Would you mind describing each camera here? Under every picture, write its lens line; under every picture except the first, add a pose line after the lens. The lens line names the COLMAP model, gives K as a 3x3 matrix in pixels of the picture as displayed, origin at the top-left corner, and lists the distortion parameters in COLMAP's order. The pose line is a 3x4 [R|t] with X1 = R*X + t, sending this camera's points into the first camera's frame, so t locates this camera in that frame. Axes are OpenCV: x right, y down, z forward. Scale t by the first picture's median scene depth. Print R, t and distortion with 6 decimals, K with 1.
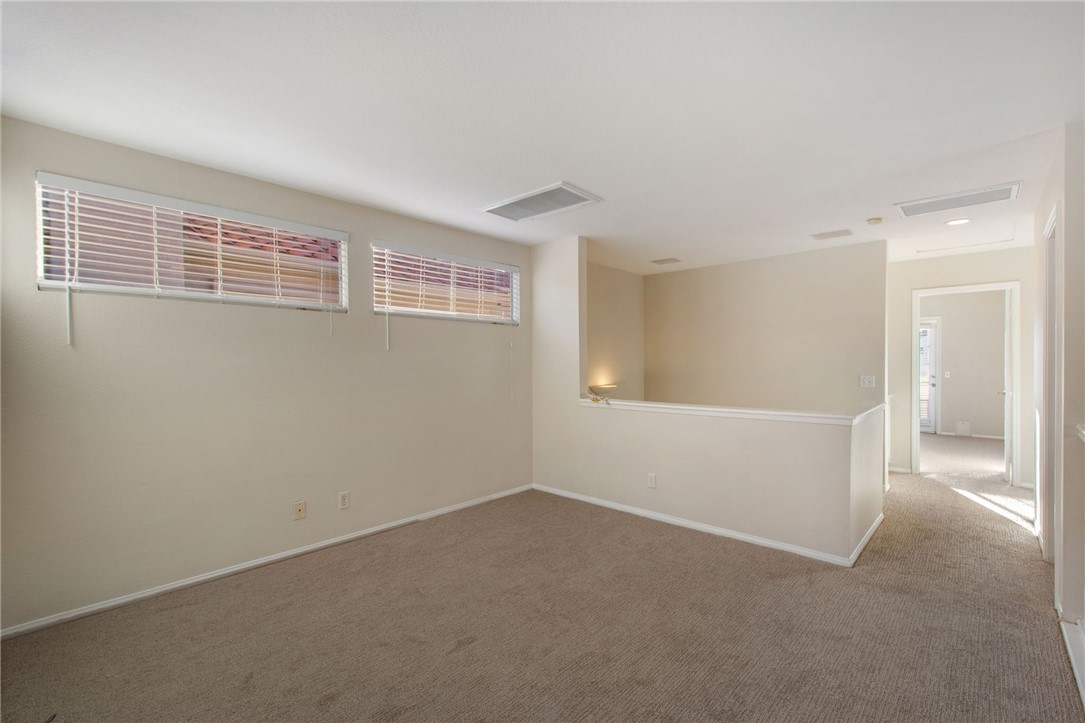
lens RADIAL K [[478.4, 0, 549.4], [0, 478.4, 371.3], [0, 0, 1]] dist [0.001463, -0.000248]
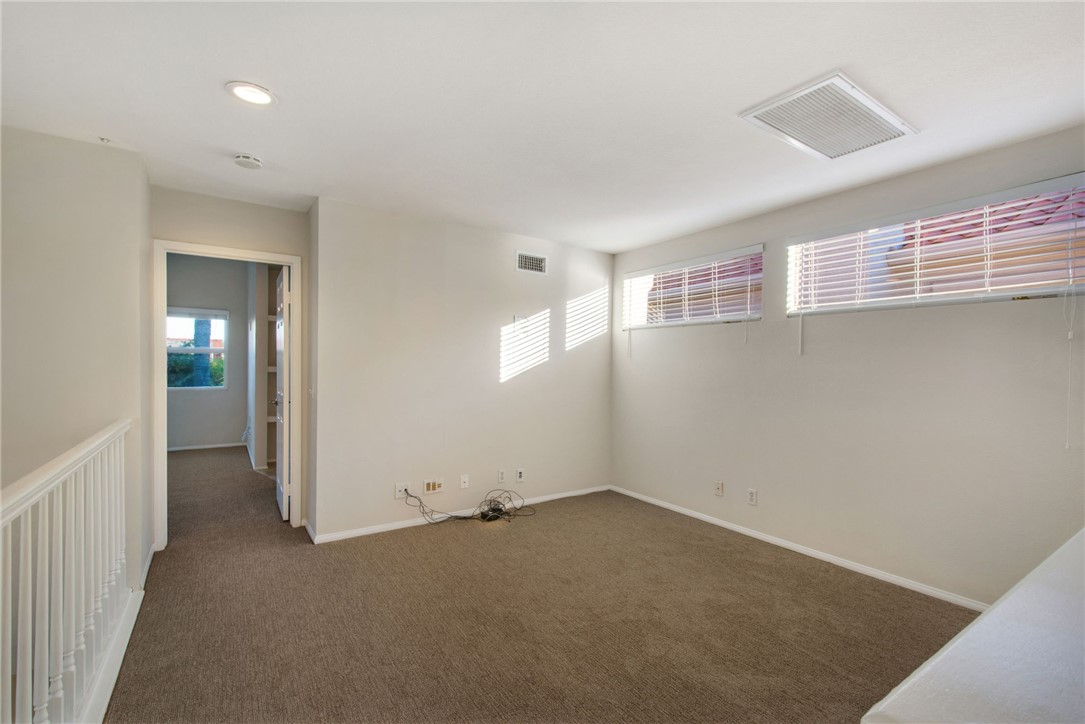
lens RADIAL K [[478.4, 0, 549.4], [0, 478.4, 371.8], [0, 0, 1]] dist [0.001463, -0.000248]
pose [[-0.236776, 0.012848, -0.971479, 0.720250], [-0.025030, 0.999500, 0.019319, -0.017794], [0.971242, 0.028890, -0.236336, 0.819367]]
